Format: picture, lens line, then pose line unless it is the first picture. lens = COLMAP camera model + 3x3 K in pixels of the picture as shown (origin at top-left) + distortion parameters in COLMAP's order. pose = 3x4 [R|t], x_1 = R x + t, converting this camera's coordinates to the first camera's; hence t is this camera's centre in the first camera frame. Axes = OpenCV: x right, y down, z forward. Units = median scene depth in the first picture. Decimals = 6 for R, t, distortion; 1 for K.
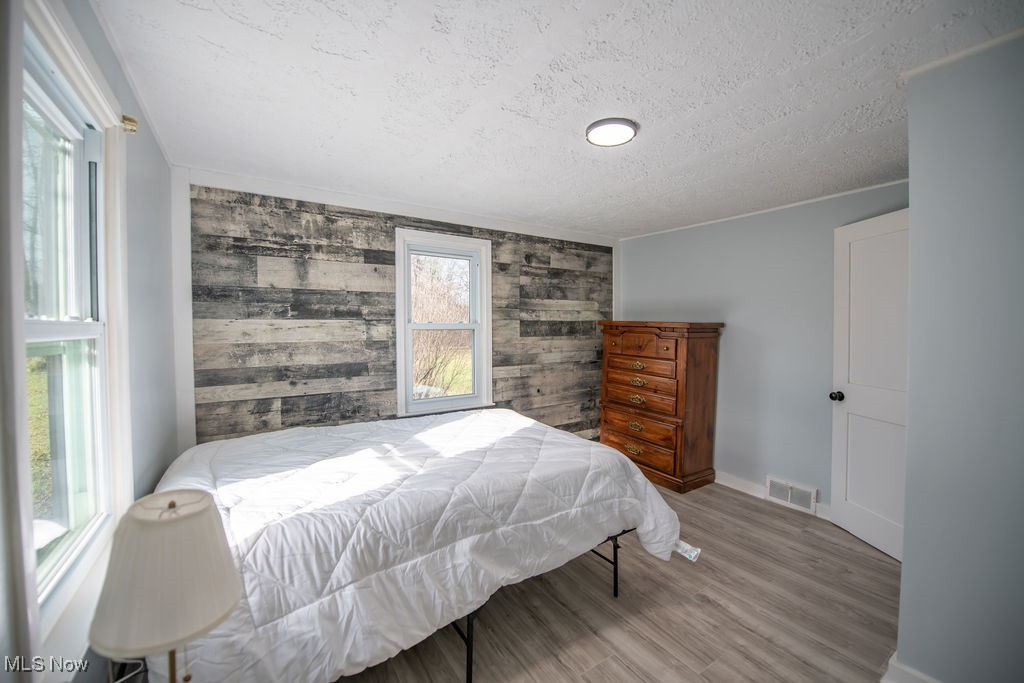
lens RADIAL K [[406.1, 0, 513.6], [0, 406.1, 336.5], [0, 0, 1]] dist [-0.017853, -0.001741]
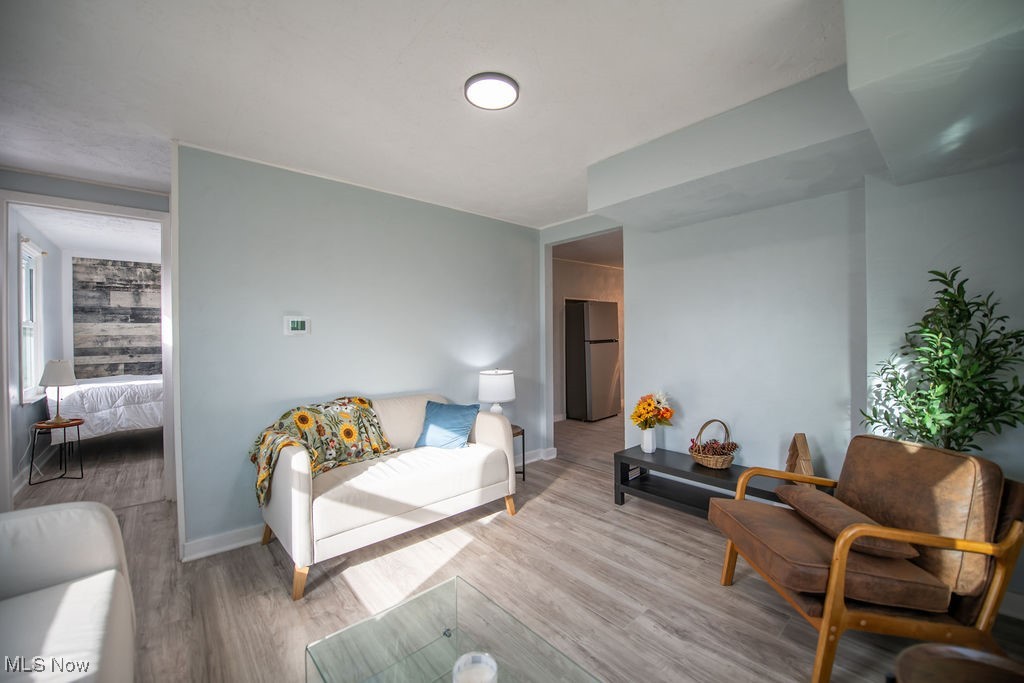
lens RADIAL K [[406.1, 0, 513.5], [0, 406.1, 336.7], [0, 0, 1]] dist [-0.017853, -0.001741]
pose [[0.990250, -0.007899, 0.139081, 1.056685], [0.010723, 0.999751, -0.019566, 0.084005], [-0.138891, 0.020867, 0.990088, -1.211343]]
